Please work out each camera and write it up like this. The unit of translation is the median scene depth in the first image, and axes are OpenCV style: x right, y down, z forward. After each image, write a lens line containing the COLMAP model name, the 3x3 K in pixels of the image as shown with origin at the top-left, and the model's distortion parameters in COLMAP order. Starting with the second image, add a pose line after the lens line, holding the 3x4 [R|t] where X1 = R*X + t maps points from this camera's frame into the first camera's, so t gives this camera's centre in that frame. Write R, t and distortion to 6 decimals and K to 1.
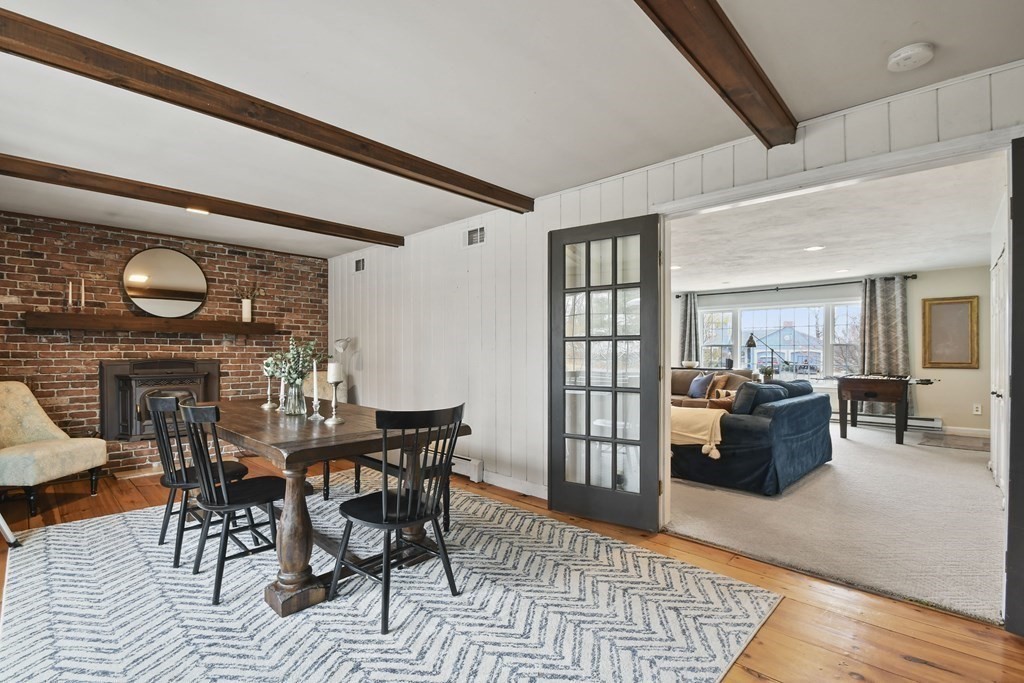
lens RADIAL K [[439.2, 0, 510.0], [0, 439.2, 351.1], [0, 0, 1]] dist [-0.001660, -0.000303]
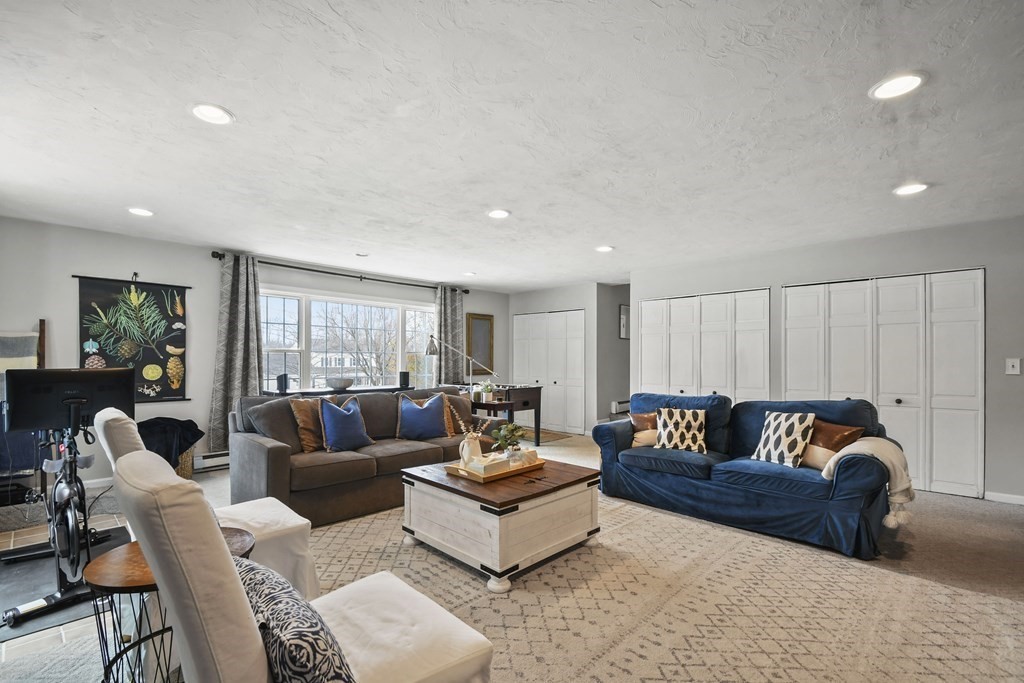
lens RADIAL K [[462.4, 0, 511.4], [0, 462.4, 360.7], [0, 0, 1]] dist [-0.001344, -0.000160]
pose [[0.006131, -0.003729, 0.999974, -0.209414], [-0.000418, 0.999993, 0.003732, -0.002638], [-0.999981, -0.000441, 0.006130, 0.850395]]
